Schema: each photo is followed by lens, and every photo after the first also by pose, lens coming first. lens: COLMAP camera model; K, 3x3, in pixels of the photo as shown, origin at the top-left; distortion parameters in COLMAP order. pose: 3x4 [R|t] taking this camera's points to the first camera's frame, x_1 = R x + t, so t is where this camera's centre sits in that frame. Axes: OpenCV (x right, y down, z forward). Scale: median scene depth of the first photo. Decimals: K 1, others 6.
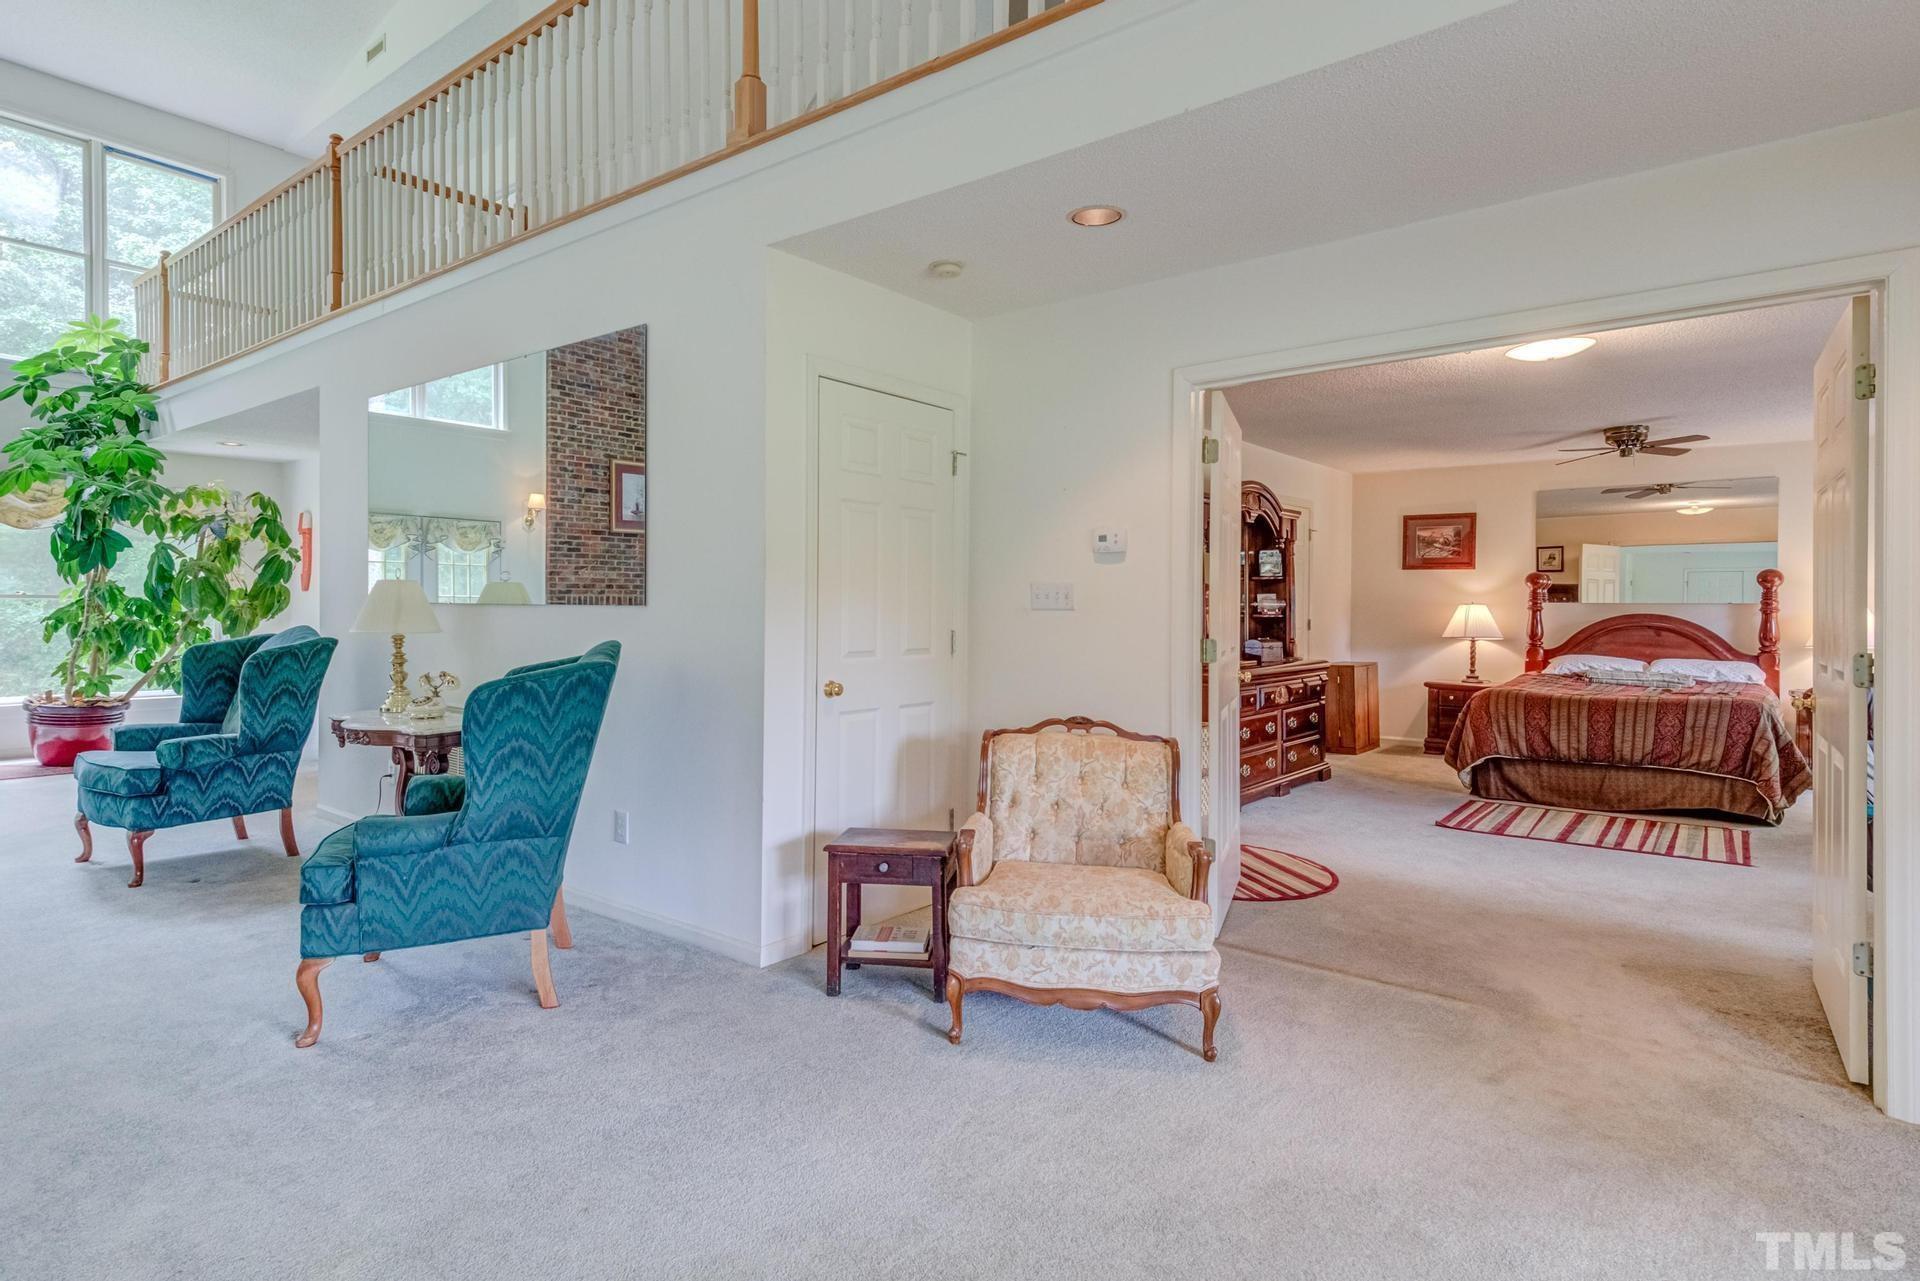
lens RADIAL K [[1000.6, 0, 960.0], [0, 1000.6, 640.5], [0, 0, 1]] dist [0.030957, 0.000181]
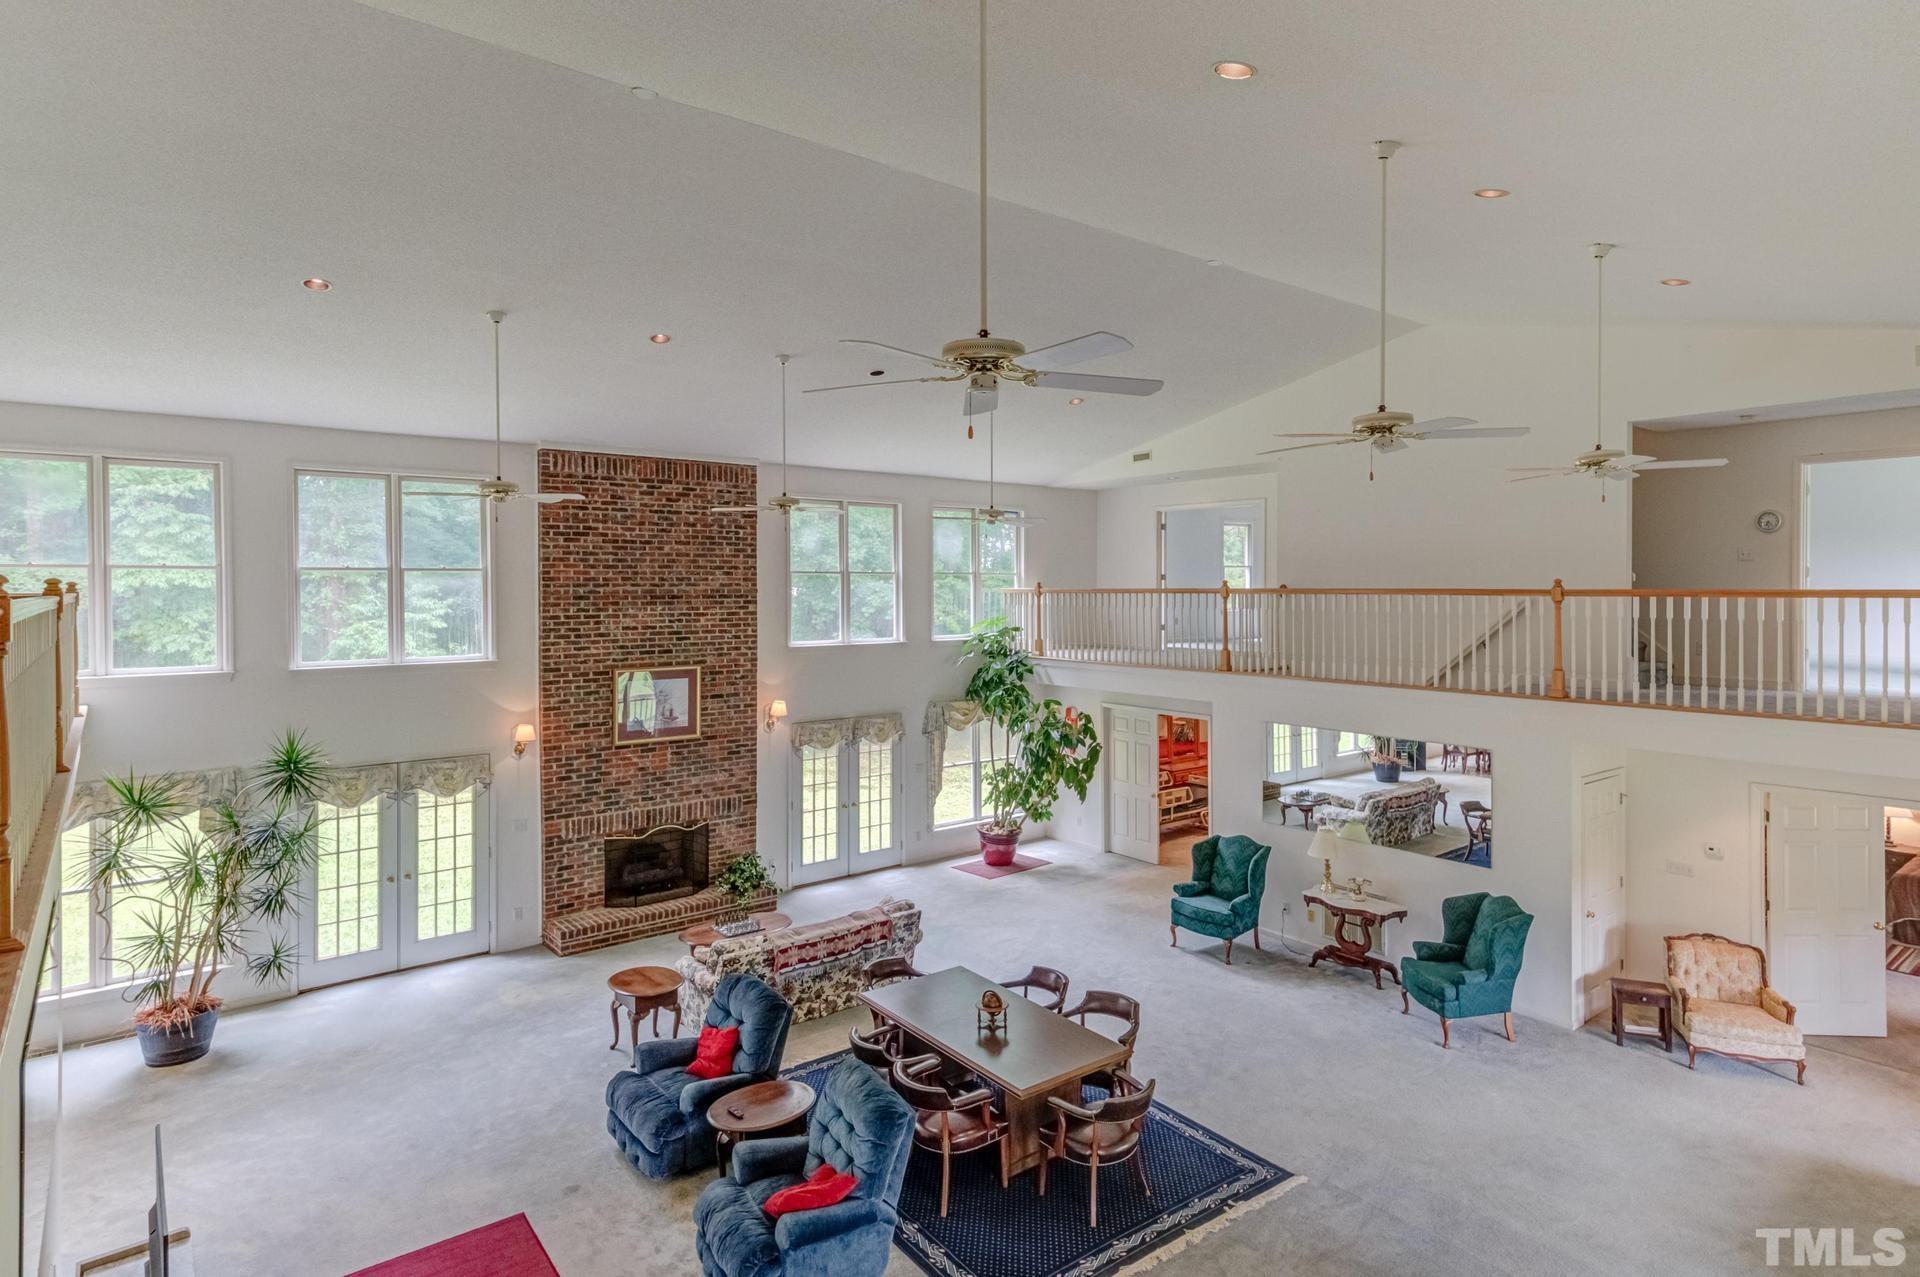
lens RADIAL K [[1044.5, 0, 958.3], [0, 1044.5, 602.5], [0, 0, 1]] dist [-0.002535, -0.000832]
pose [[0.971329, -0.004712, -0.237694, -1.125821], [0.000758, 0.999860, -0.016722, -0.740102], [0.237739, 0.016063, 0.971196, -2.017490]]
